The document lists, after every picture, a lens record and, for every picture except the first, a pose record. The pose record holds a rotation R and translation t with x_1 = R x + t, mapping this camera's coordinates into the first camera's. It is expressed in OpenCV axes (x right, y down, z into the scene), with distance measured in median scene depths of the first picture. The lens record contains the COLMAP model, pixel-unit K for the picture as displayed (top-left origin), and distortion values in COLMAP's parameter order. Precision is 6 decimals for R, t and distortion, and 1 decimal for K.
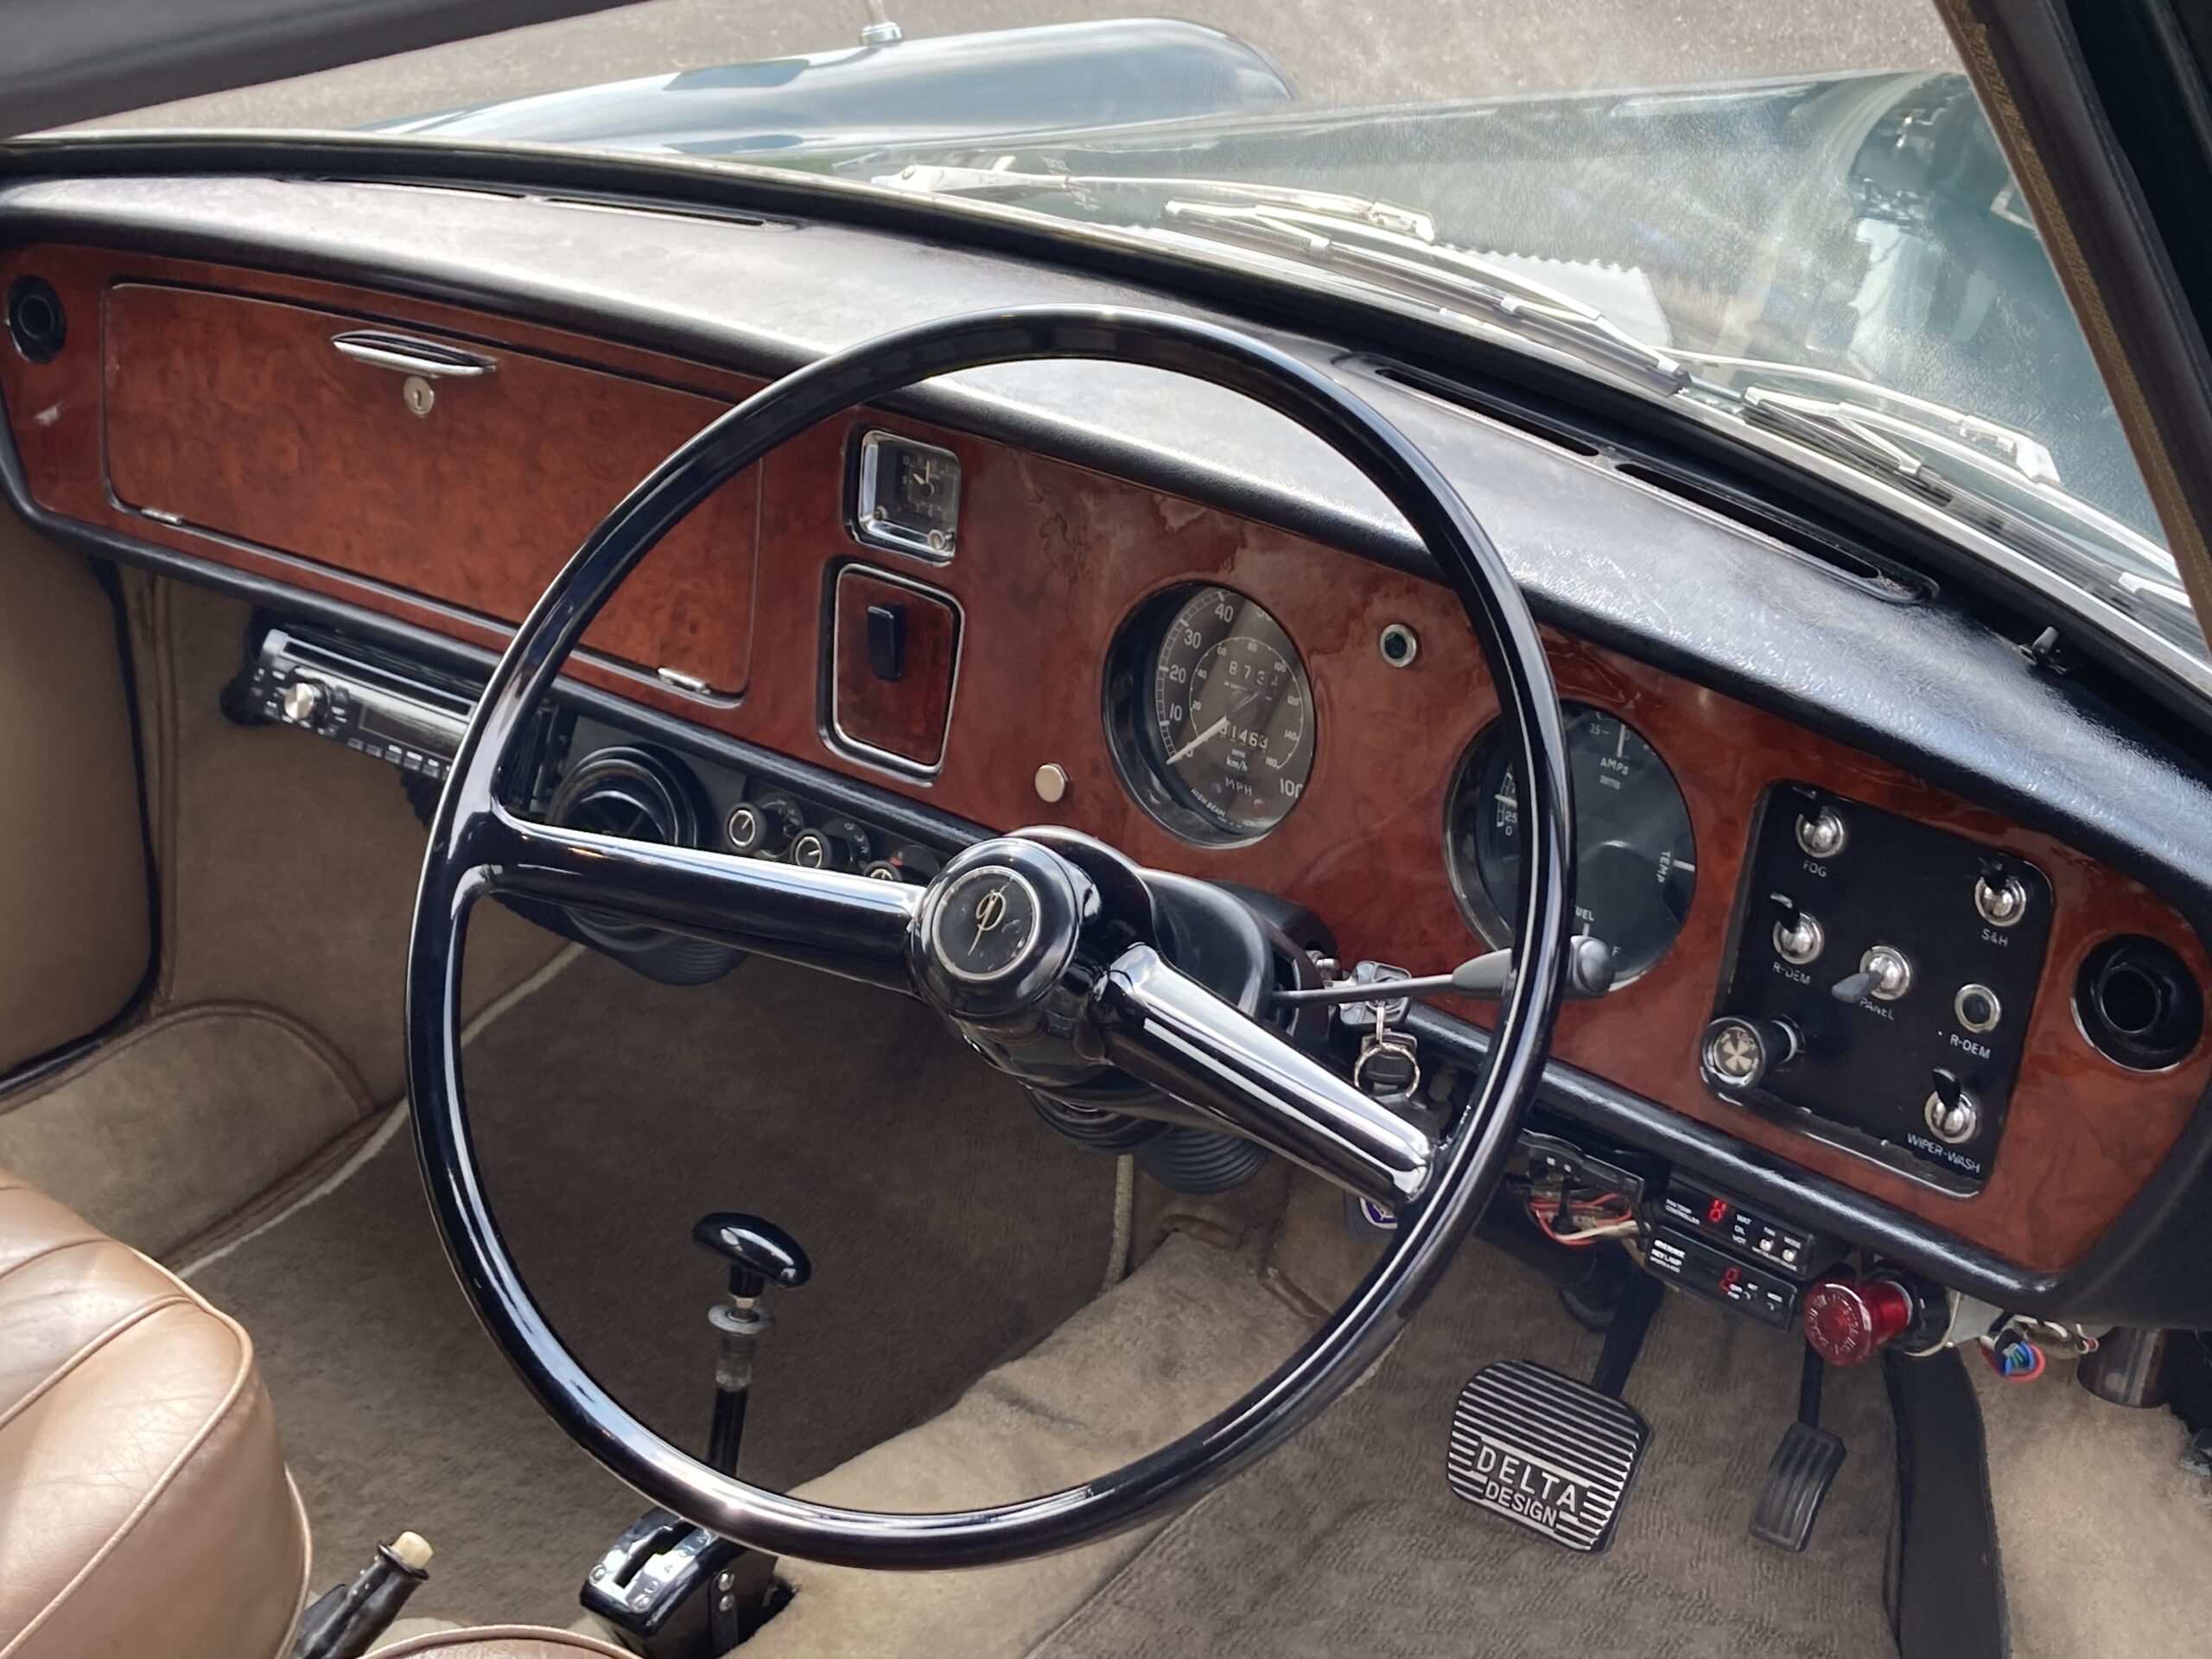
lens RADIAL K [[3003.4, 0, 1093.7], [0, 3003.4, 832.0], [0, 0, 1]] dist [0.174405, -0.645046]
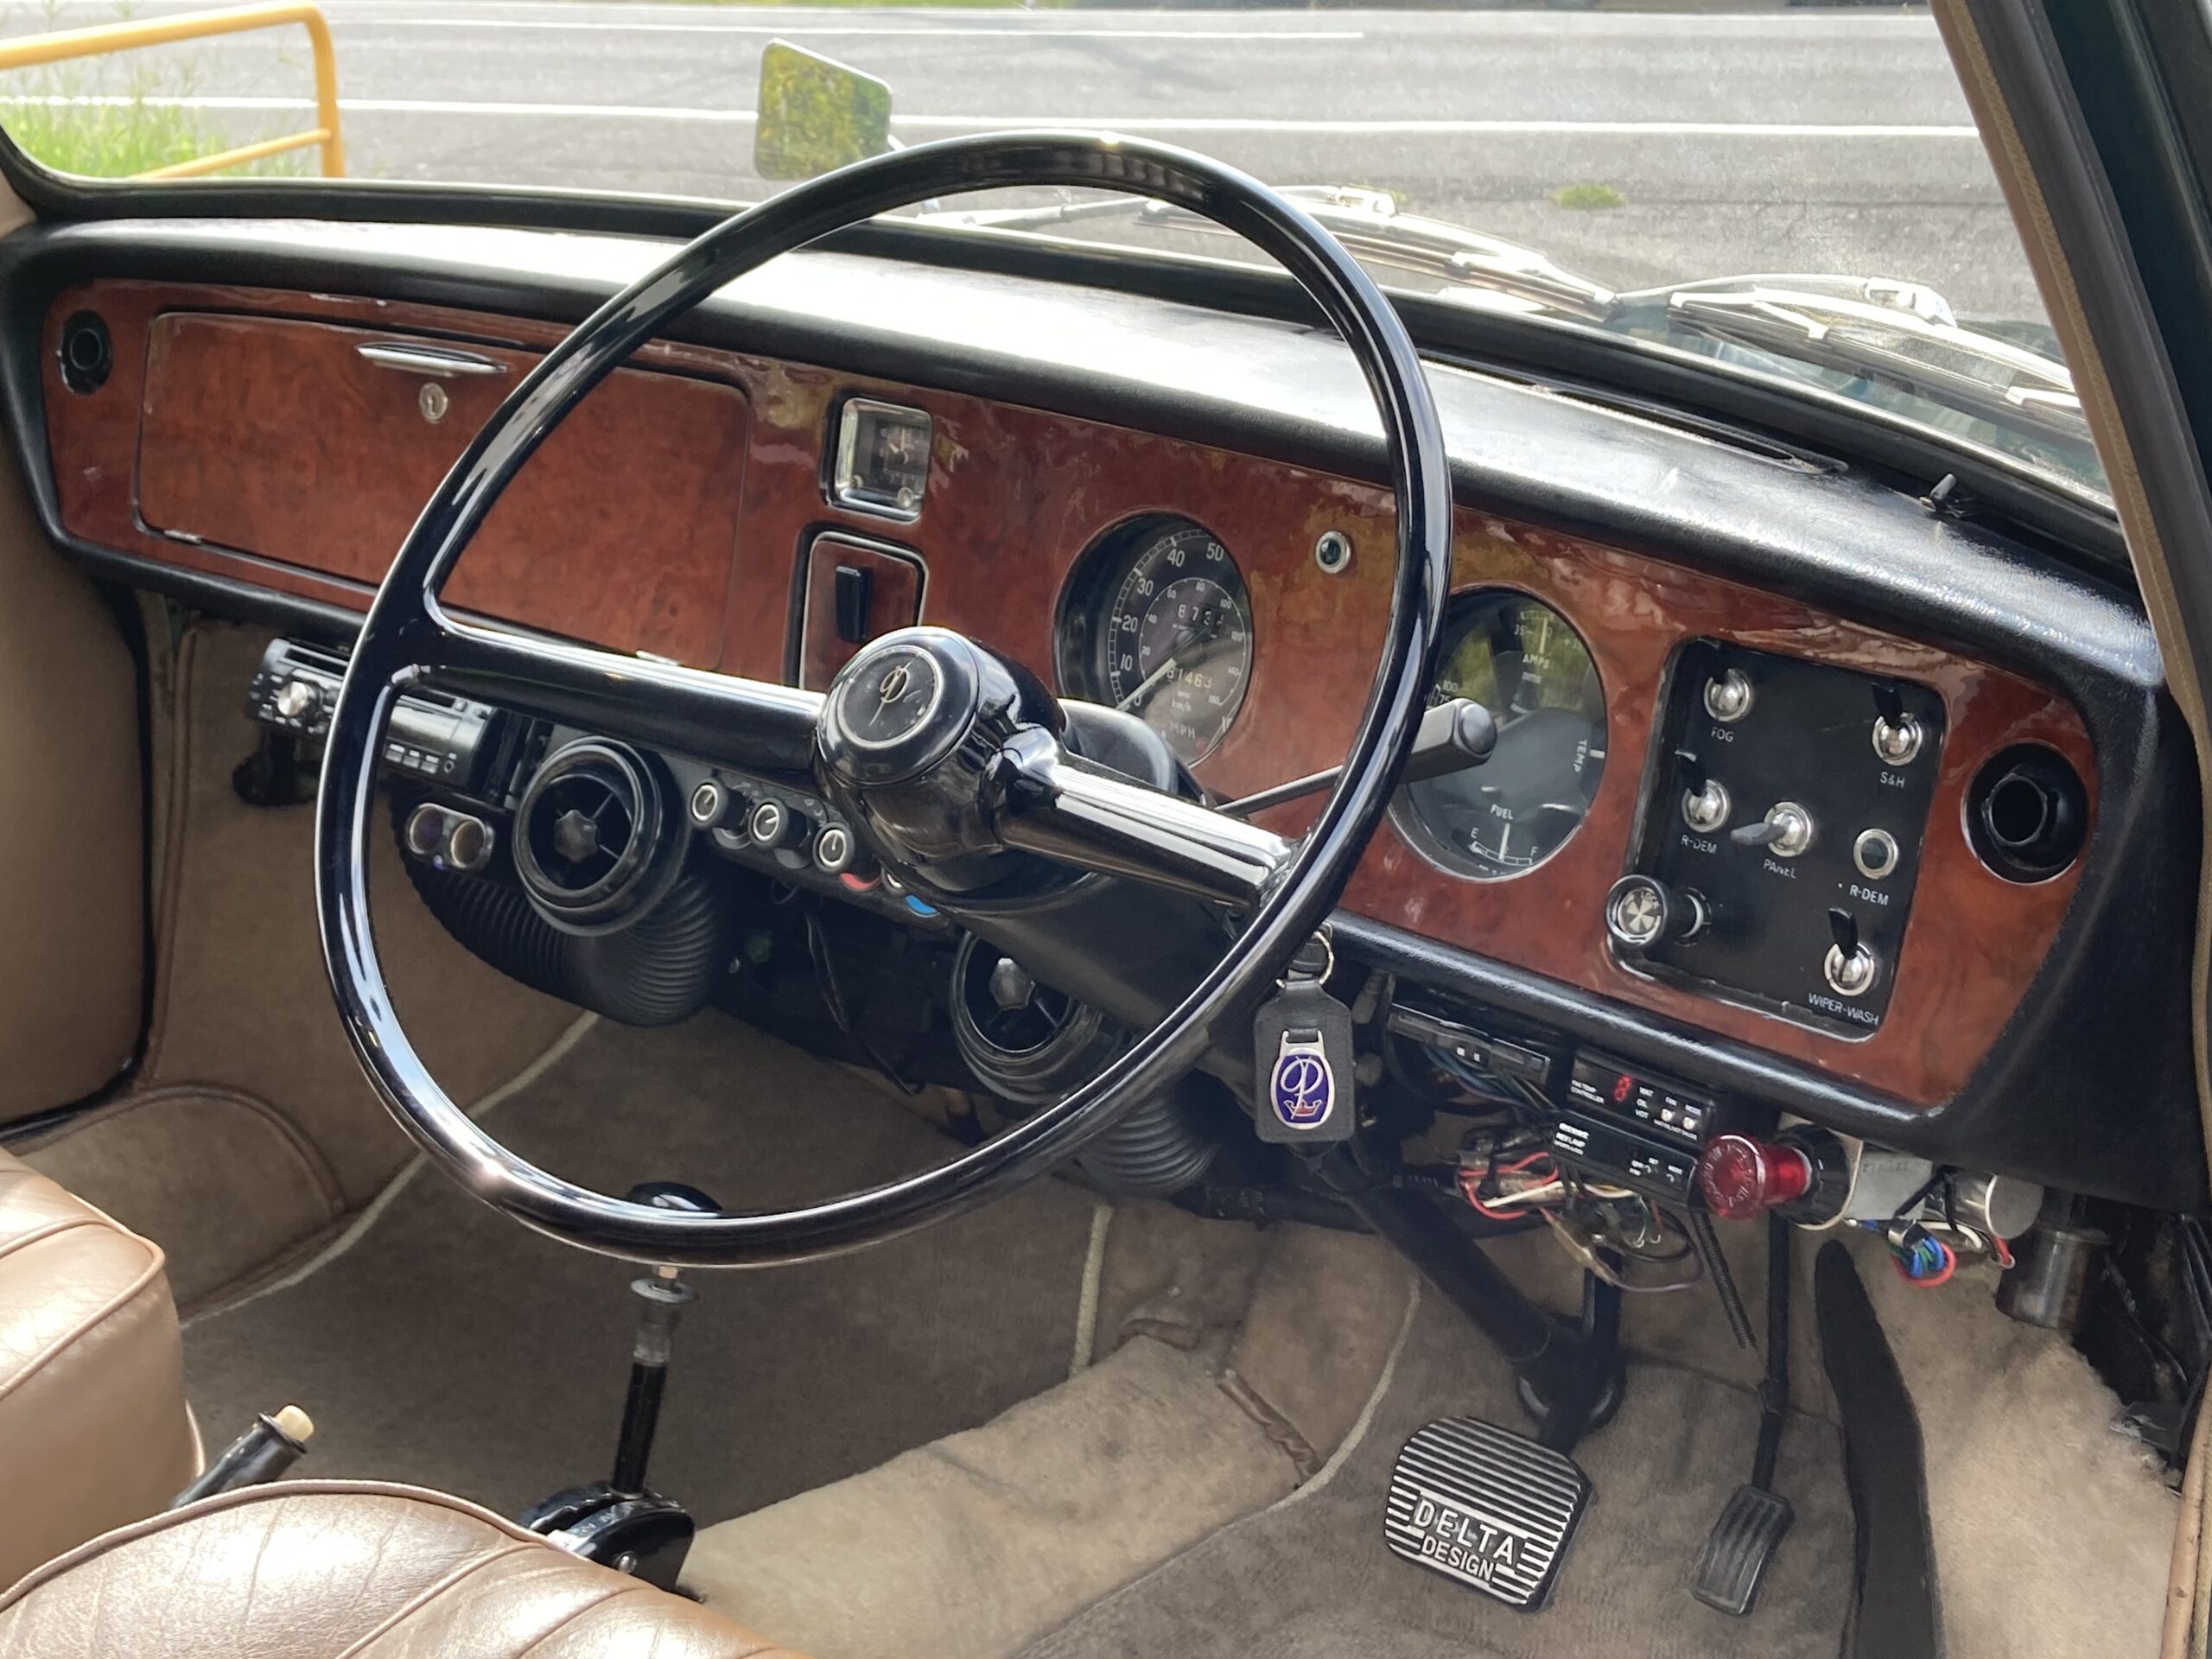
lens RADIAL K [[3006.7, 0, 1104.4], [0, 3006.7, 818.6], [0, 0, 1]] dist [0.197167, -0.795113]
pose [[0.998157, 0.051105, -0.032726, 0.049257], [-0.055984, 0.983580, -0.171569, 0.165003], [0.023421, 0.173084, 0.984628, 0.004576]]
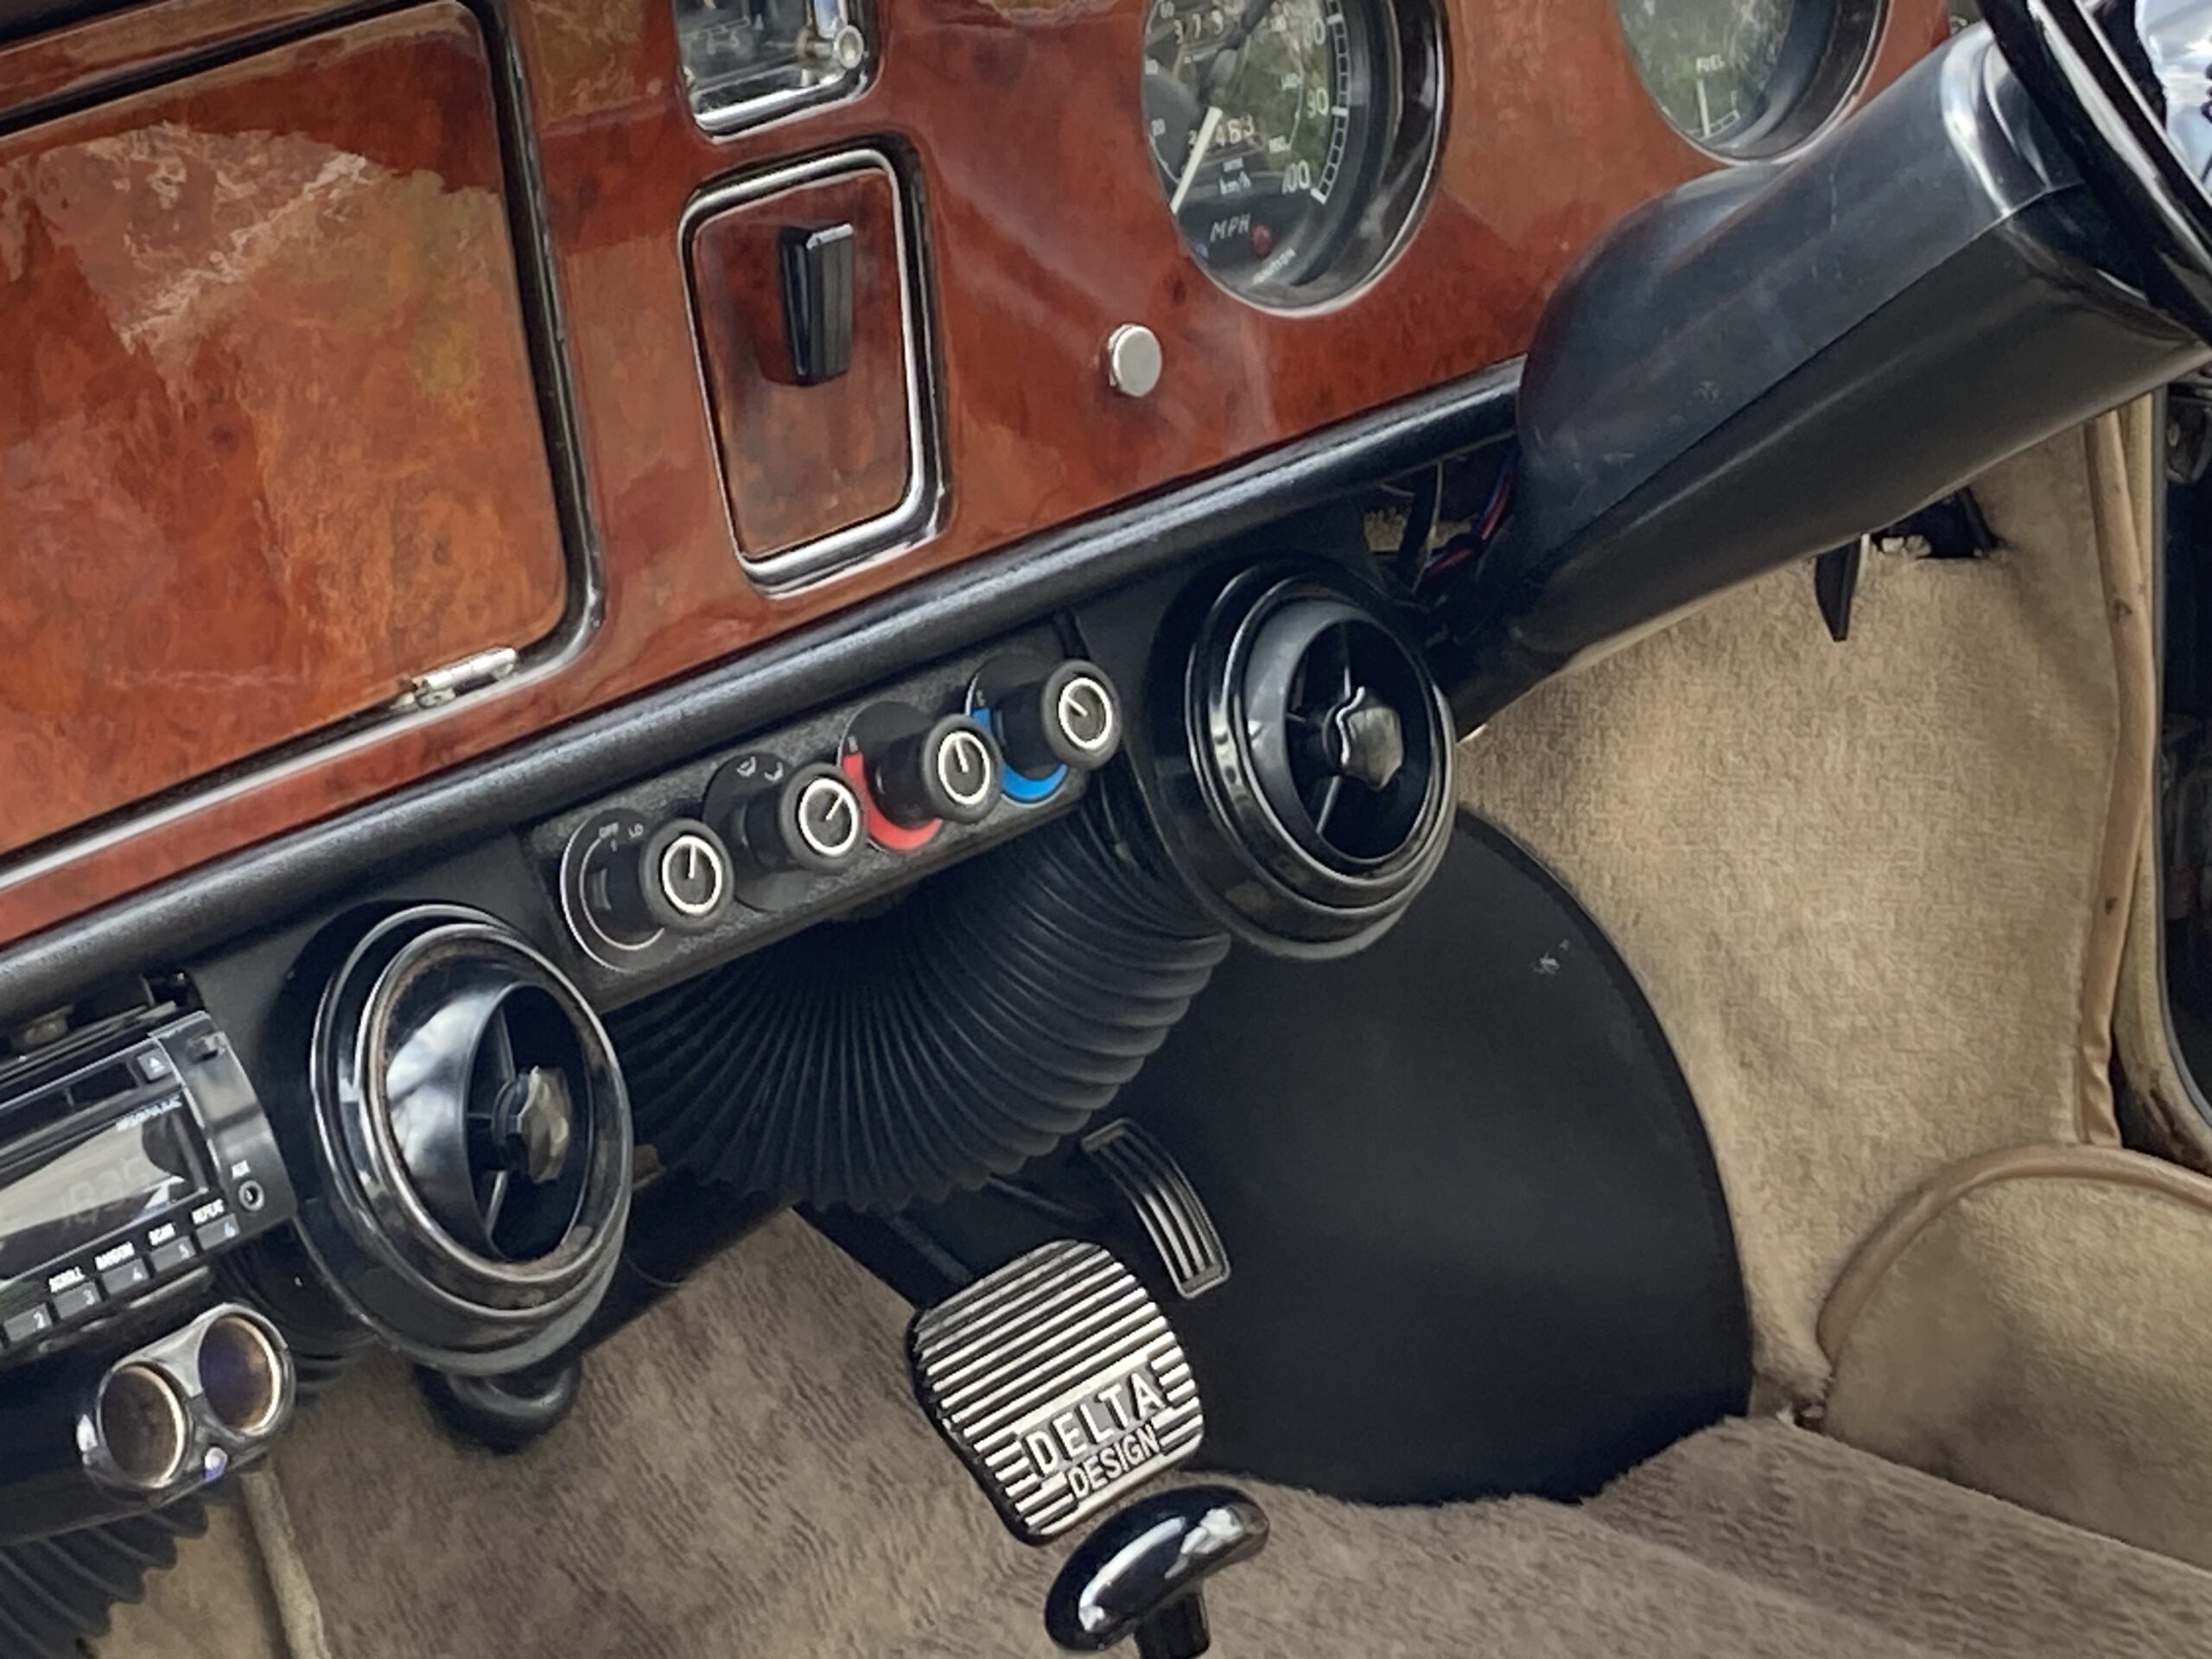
lens RADIAL K [[6494.7, 0, 1106.0], [0, 6494.7, 829.5], [0, 0, 1]] dist [0.053762, 0.253747]
pose [[0.007216, -0.357204, 0.933998, -1.004573], [0.460544, 0.830254, 0.313970, -0.279349], [-0.887607, 0.427882, 0.170500, 0.747054]]
